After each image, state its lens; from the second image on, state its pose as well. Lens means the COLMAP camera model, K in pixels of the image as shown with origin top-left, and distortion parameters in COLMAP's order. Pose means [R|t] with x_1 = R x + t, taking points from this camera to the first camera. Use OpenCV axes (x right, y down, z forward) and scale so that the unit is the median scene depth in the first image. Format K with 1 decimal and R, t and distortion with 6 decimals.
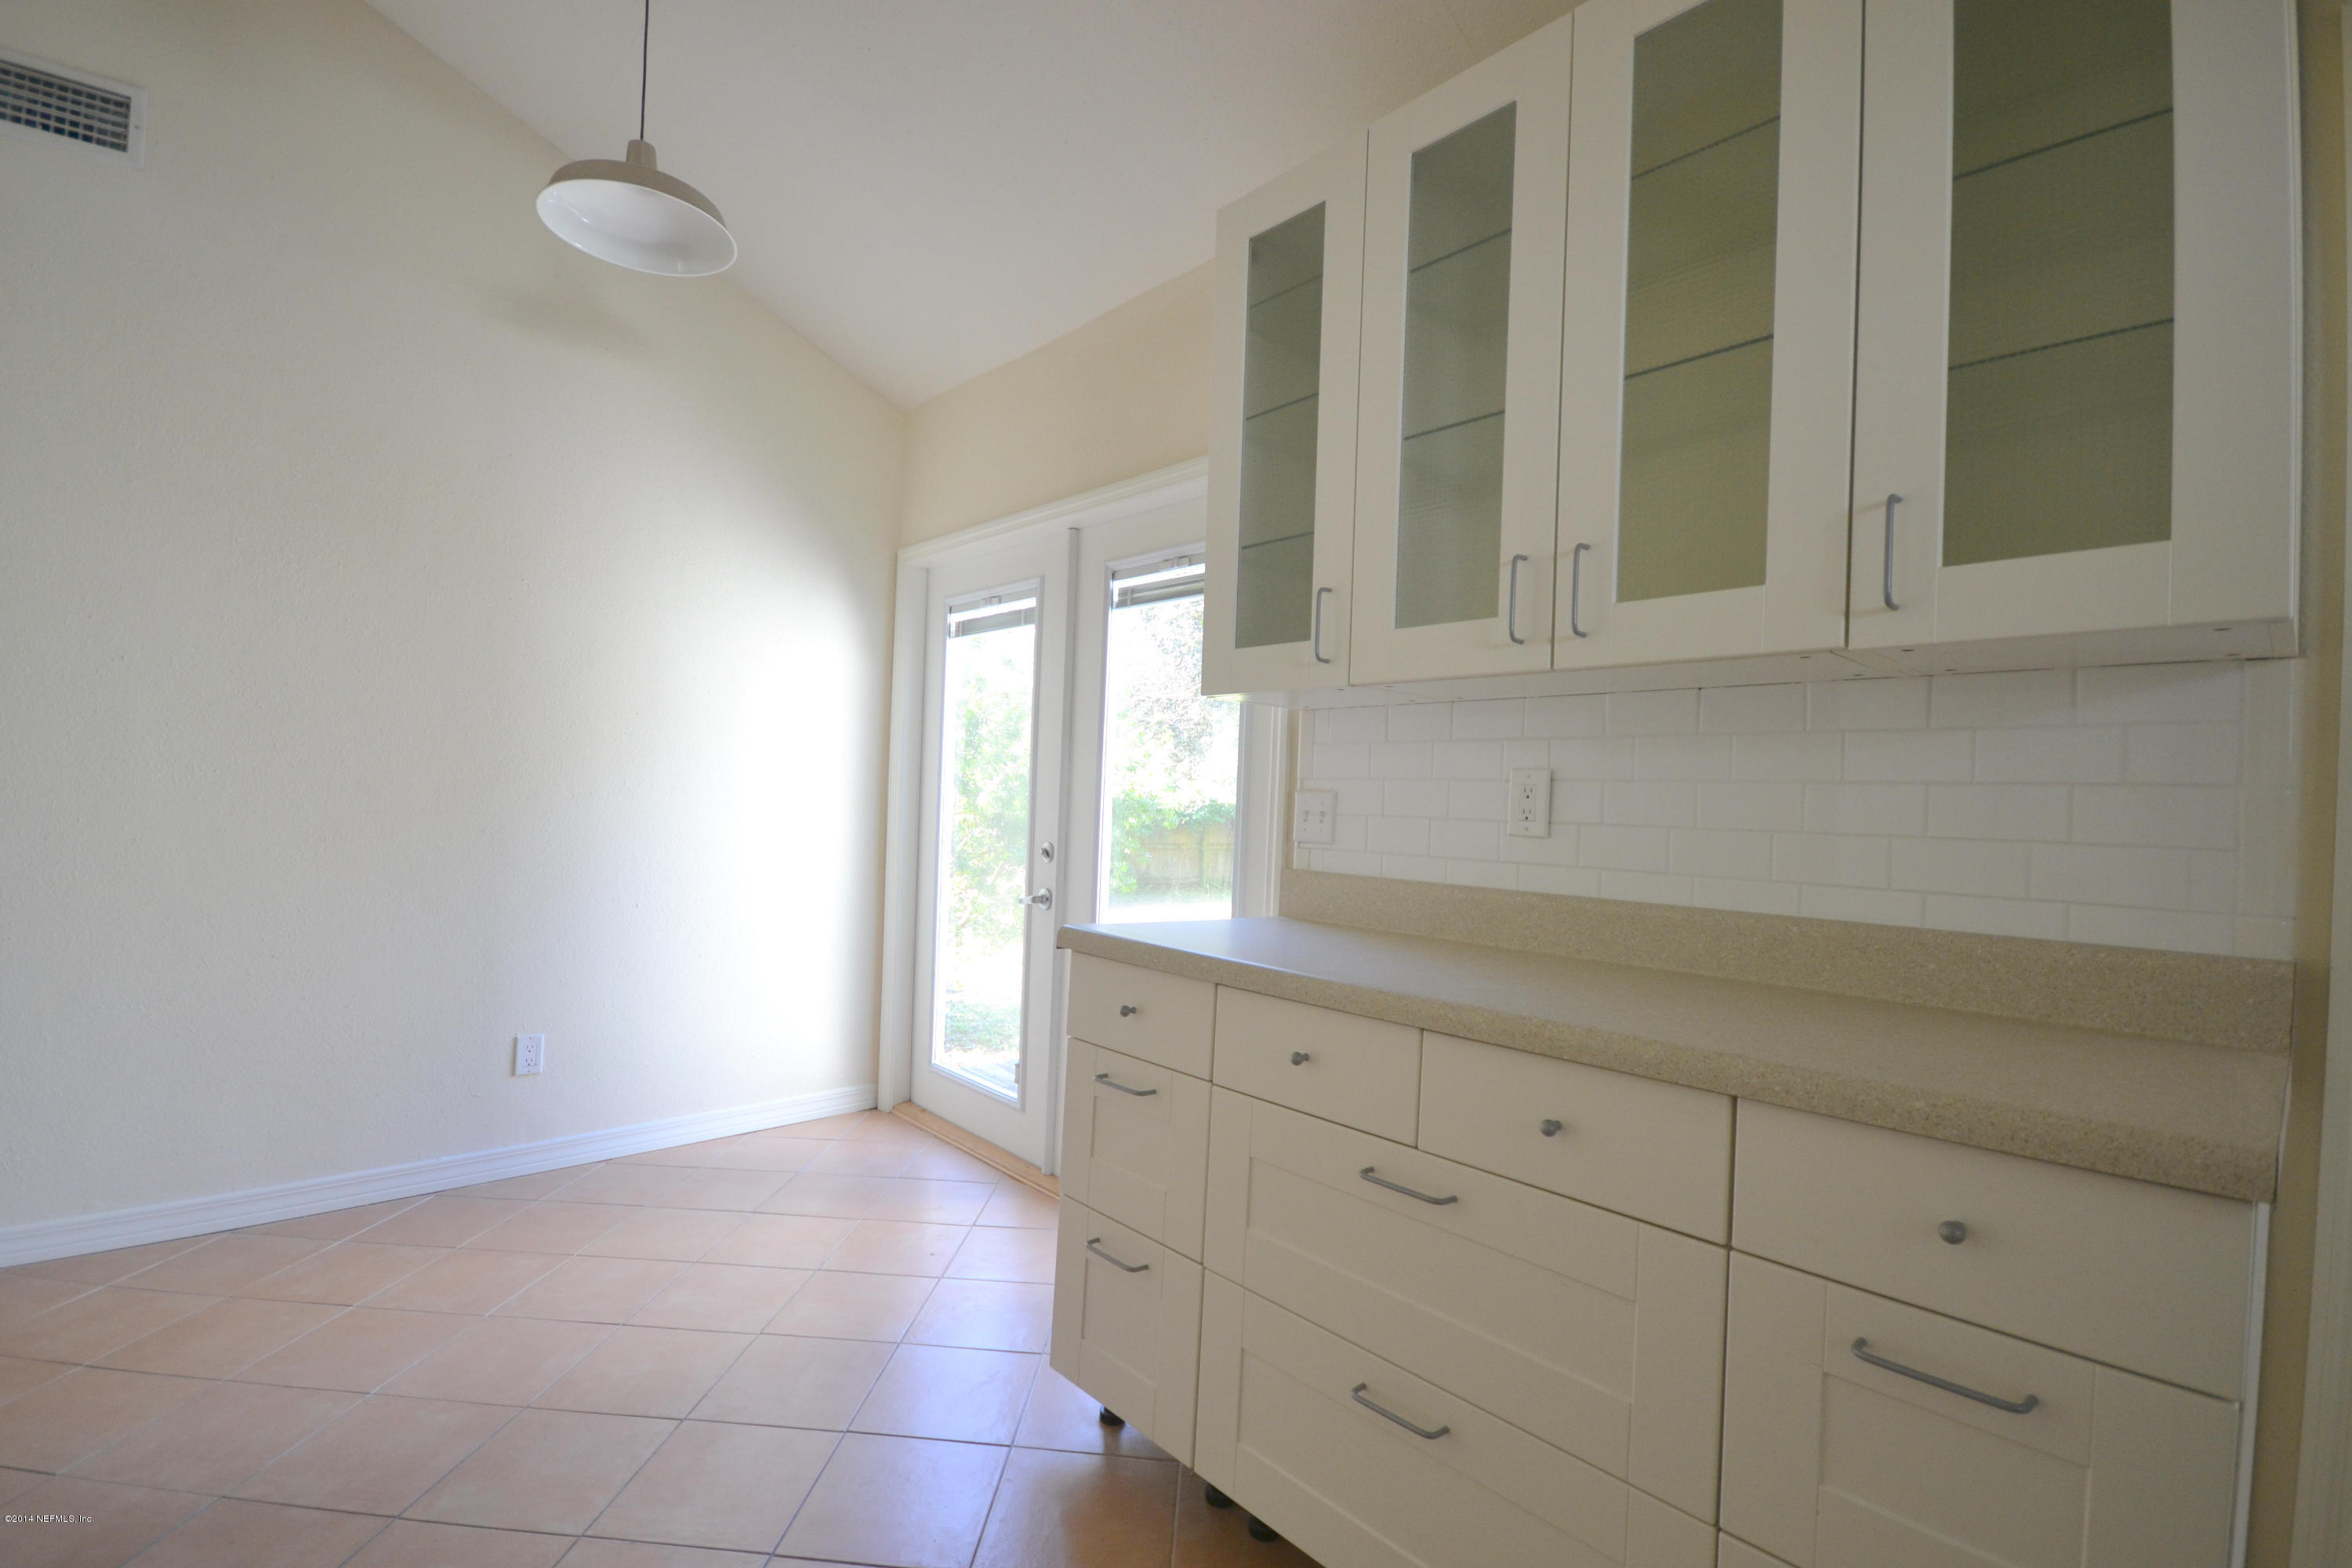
lens RADIAL K [[1050.0, 0, 1162.6], [0, 1050.0, 802.1], [0, 0, 1]] dist [0.000936, -0.005329]
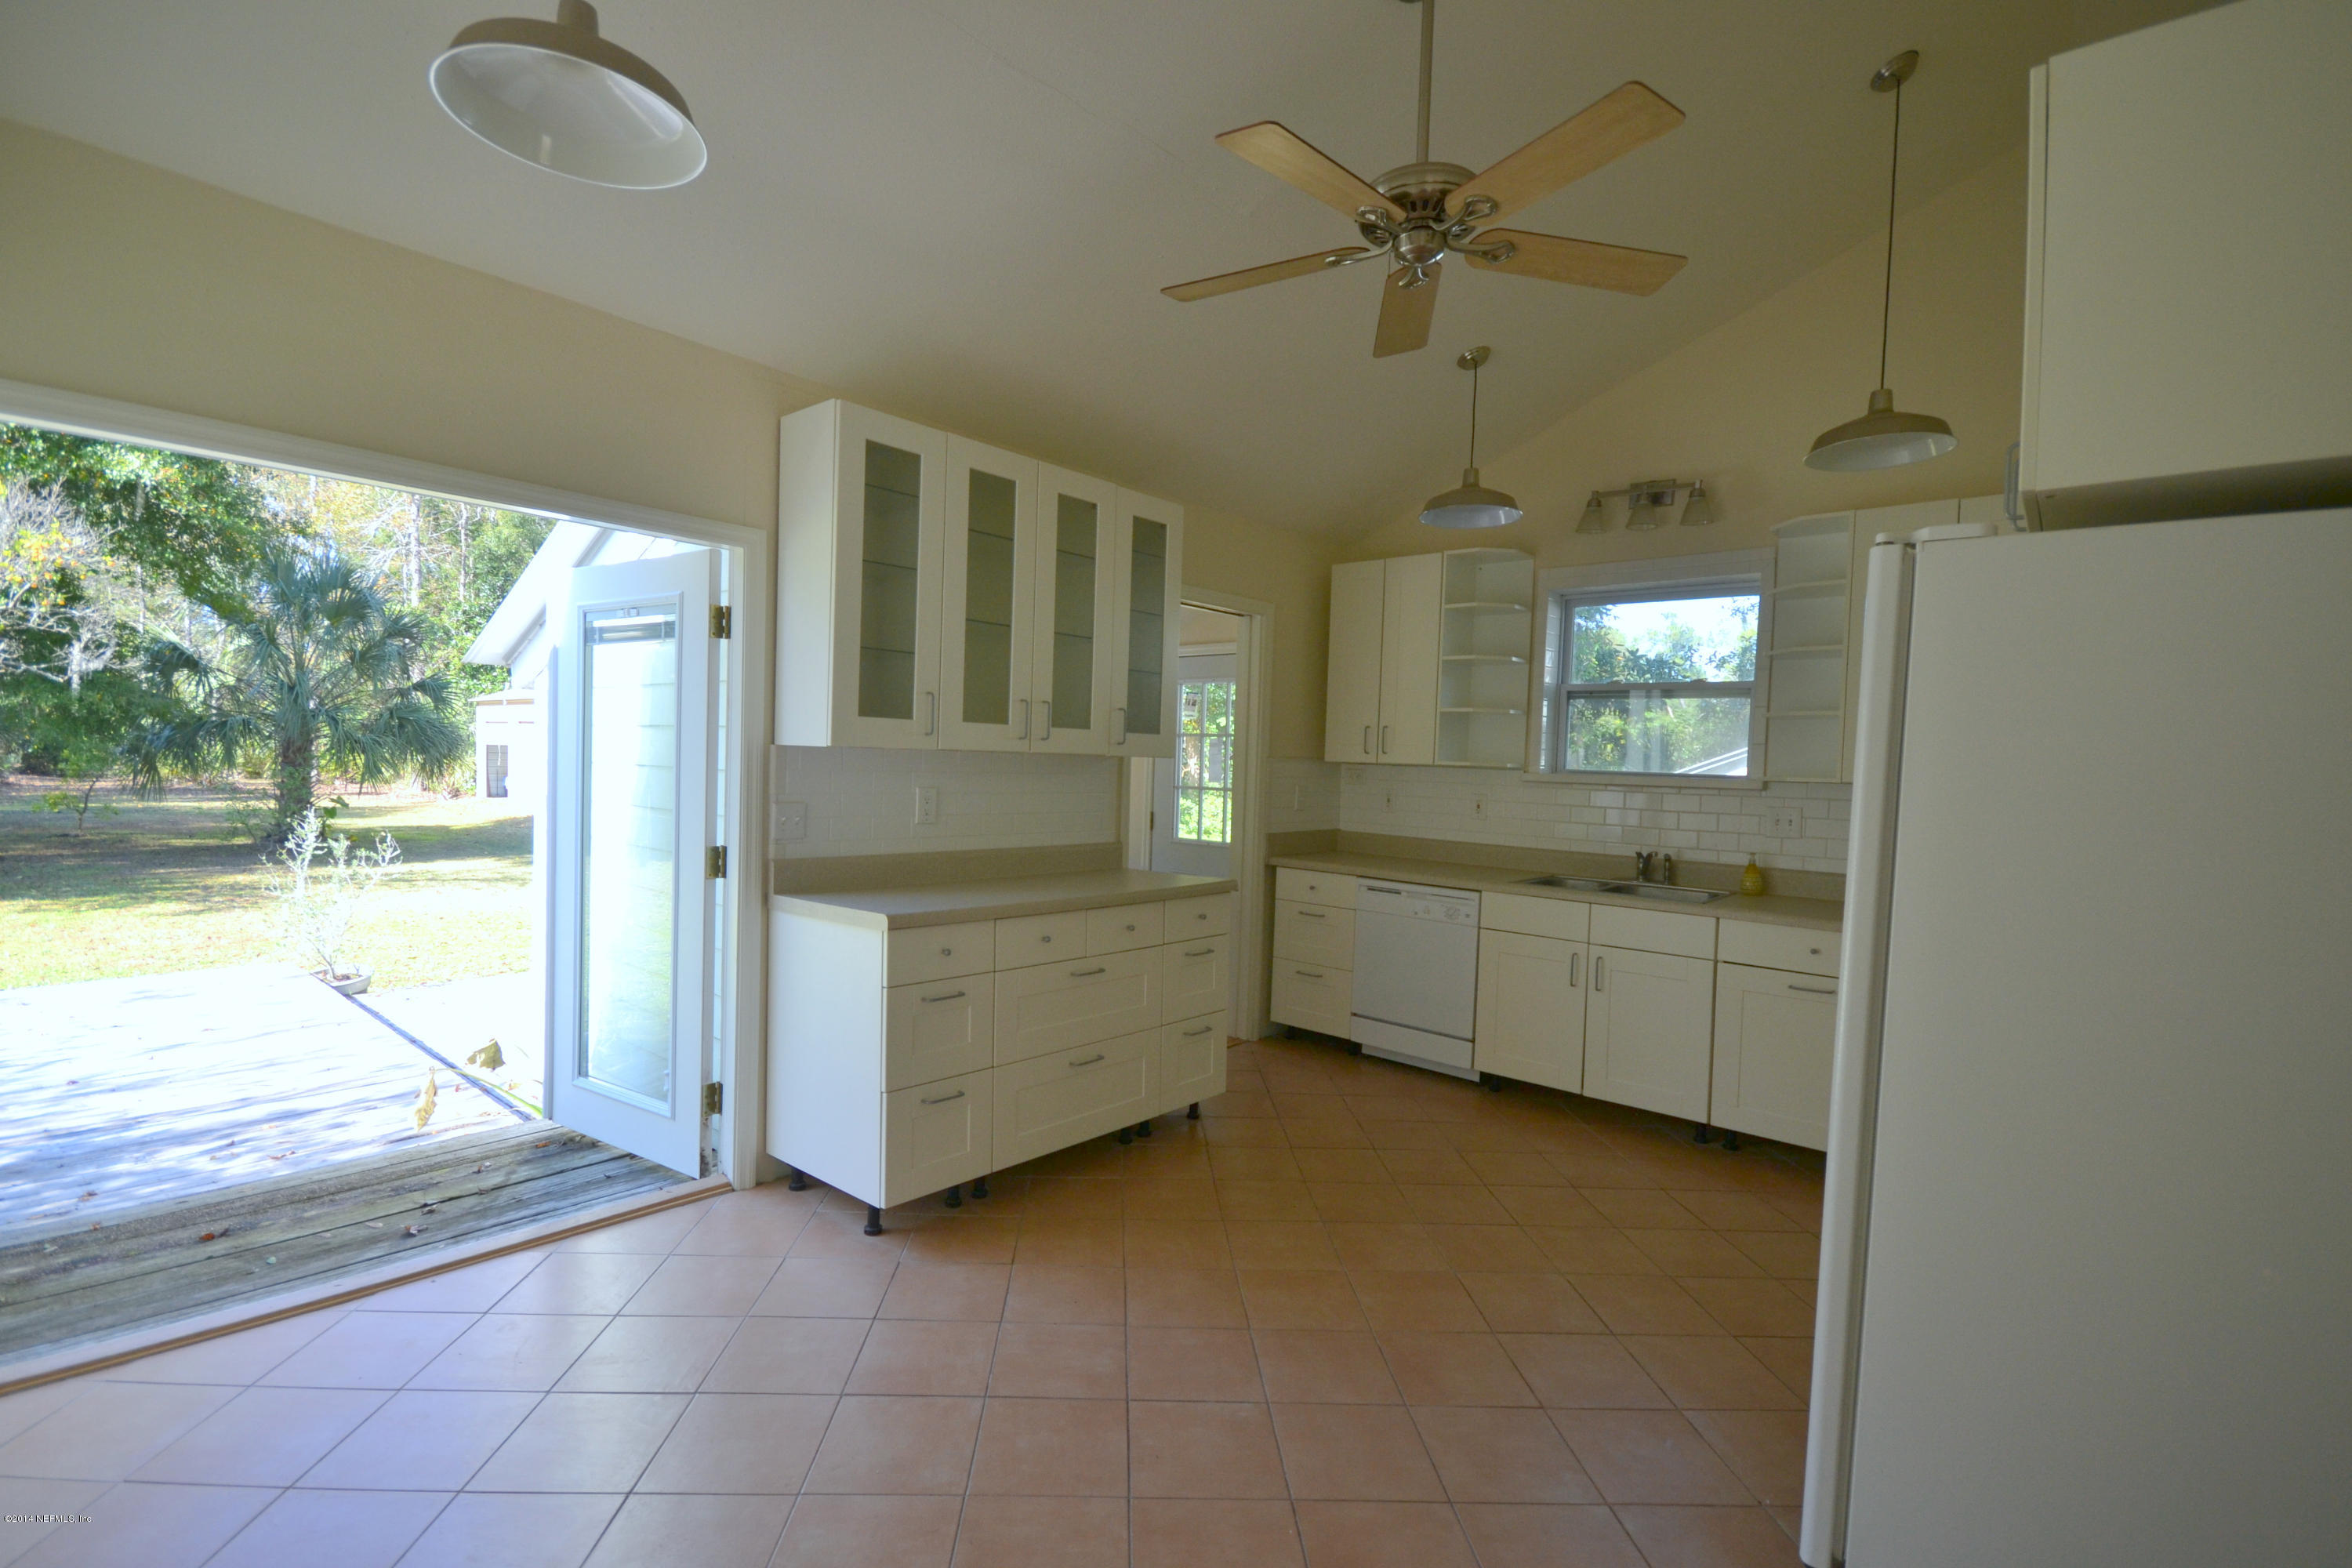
lens RADIAL K [[1050.0, 0, 1162.6], [0, 1050.0, 802.1], [0, 0, 1]] dist [0.000936, -0.005329]
pose [[-0.118197, -0.077877, 0.989932, -1.761915], [-0.034418, 0.996642, 0.074295, -0.180186], [-0.992394, -0.025290, -0.120480, 0.899771]]
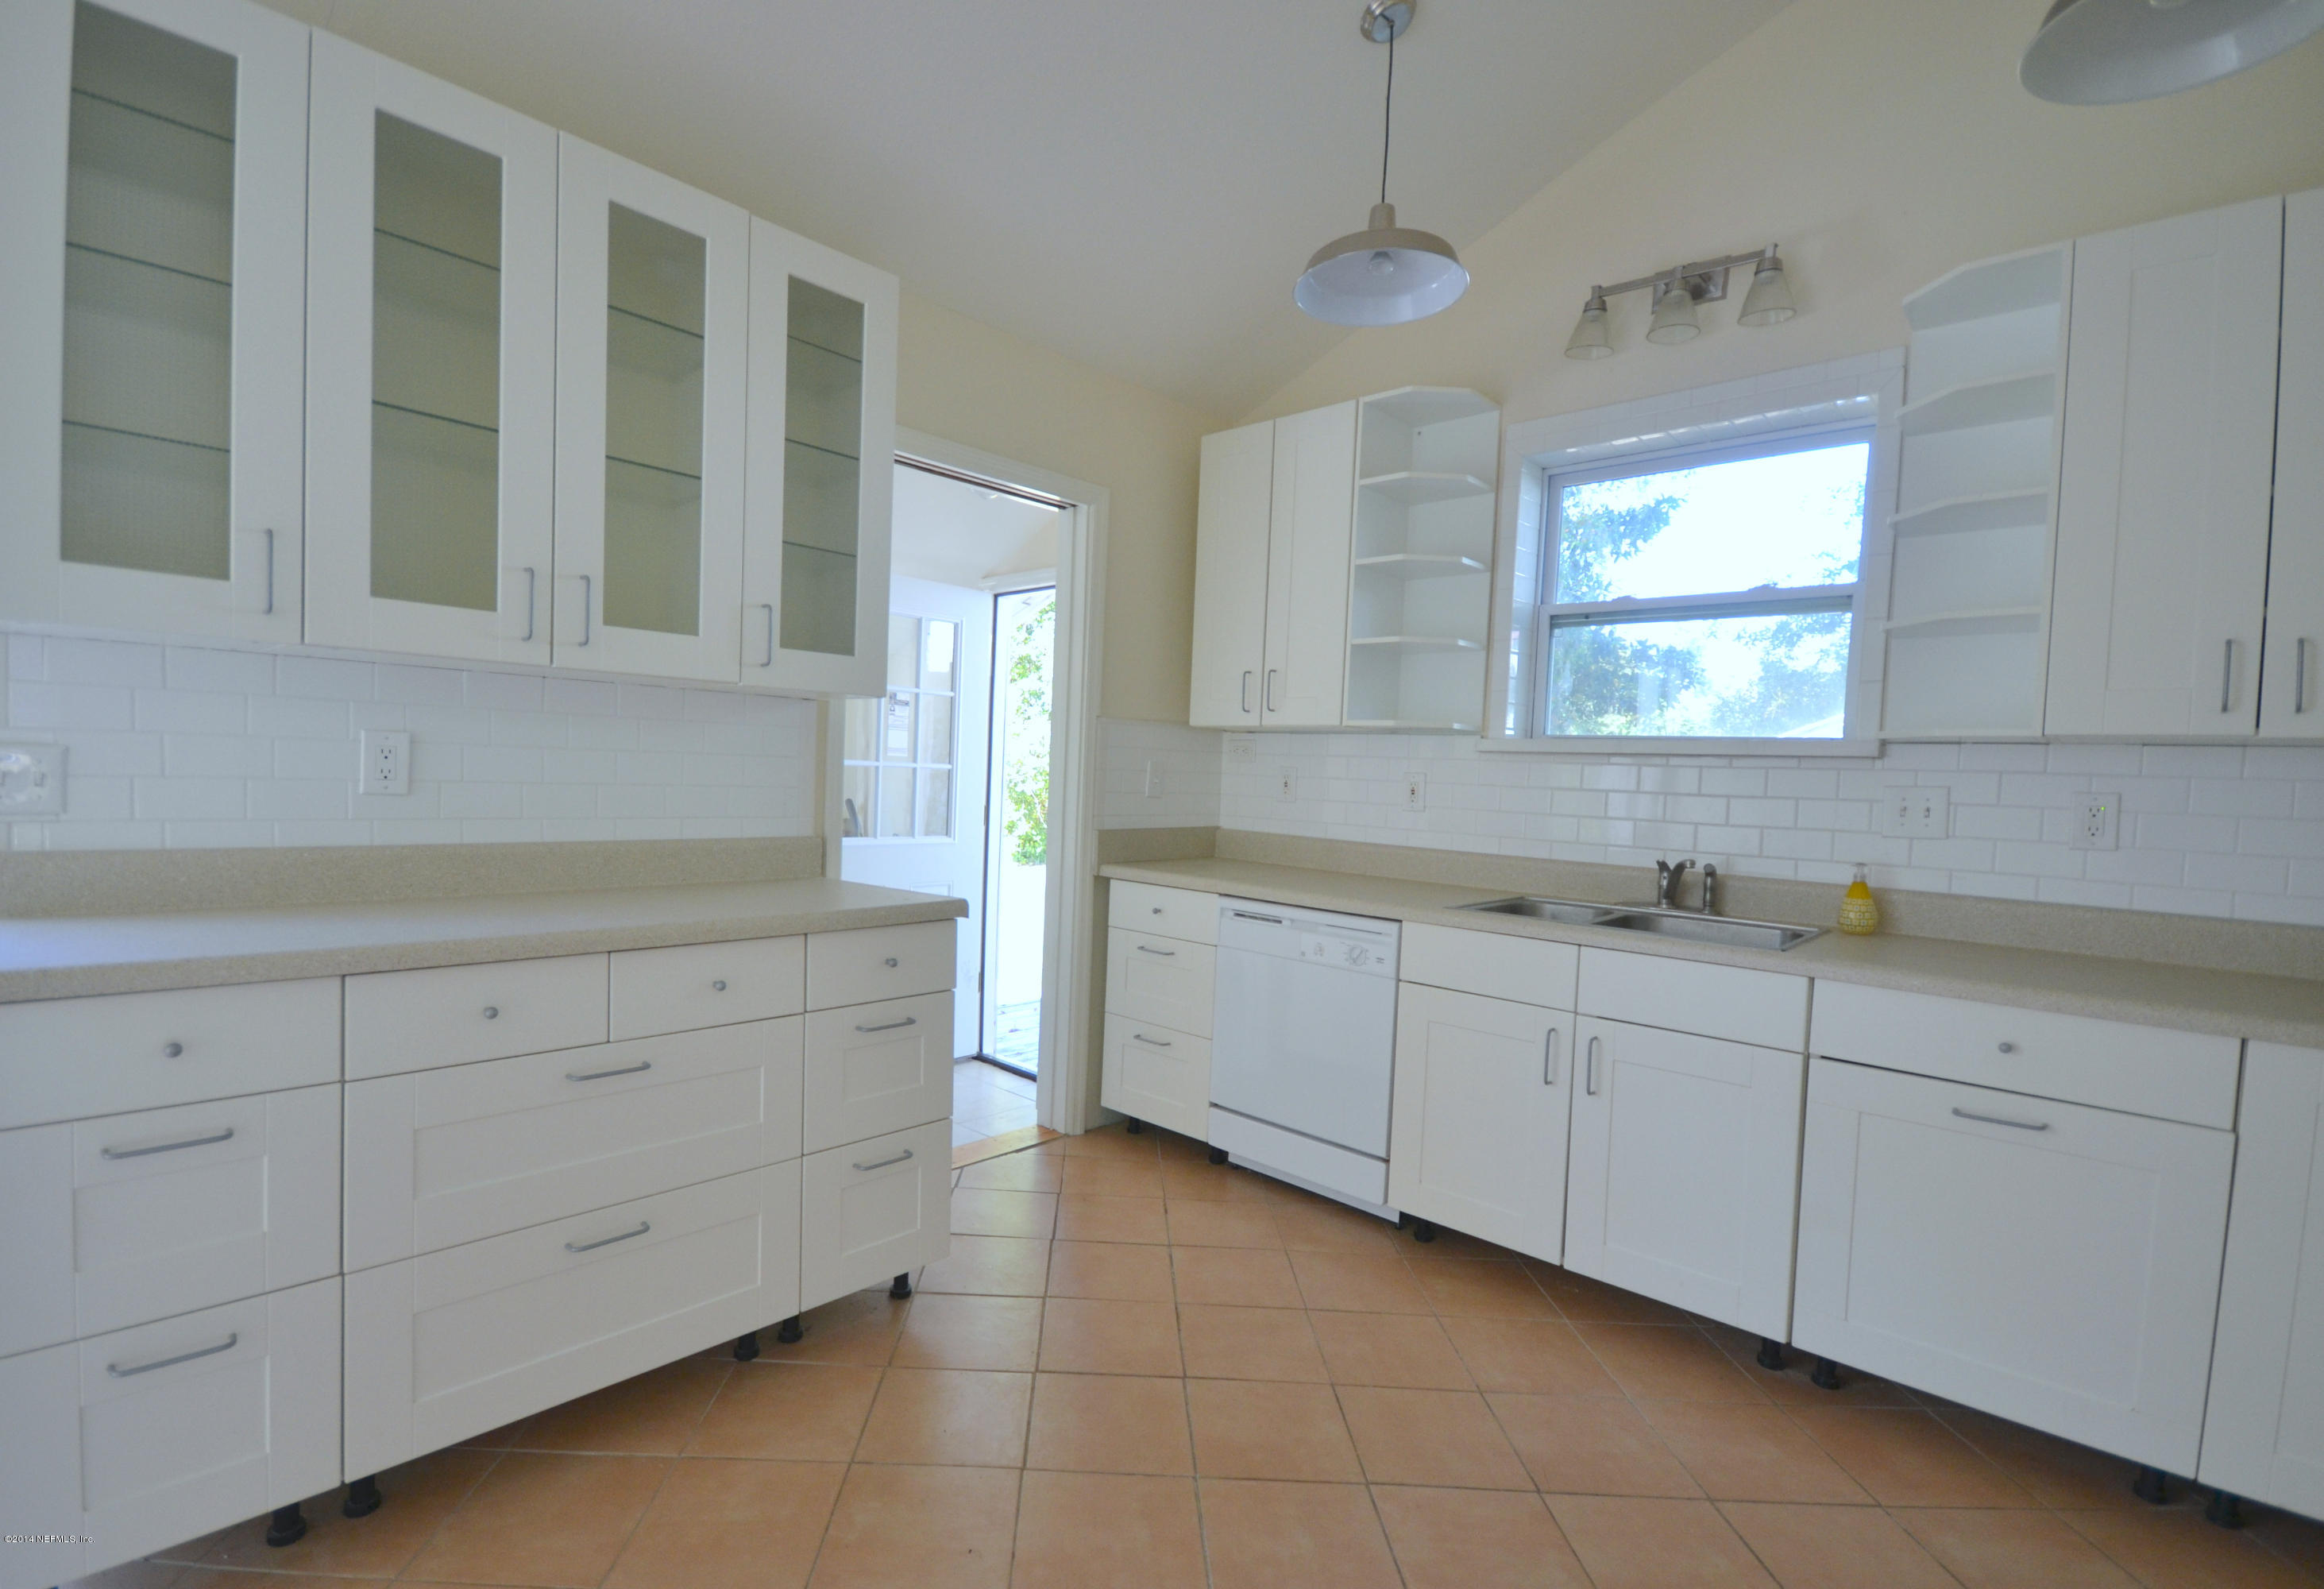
lens RADIAL K [[1067.7, 0, 1106.1], [0, 1067.7, 822.8], [0, 0, 1]] dist [-0.001067, -0.000429]
pose [[-0.076031, -0.085307, 0.993450, -0.889712], [-0.038855, 0.995830, 0.082538, -0.063918], [-0.996348, -0.032325, -0.079029, 0.391356]]
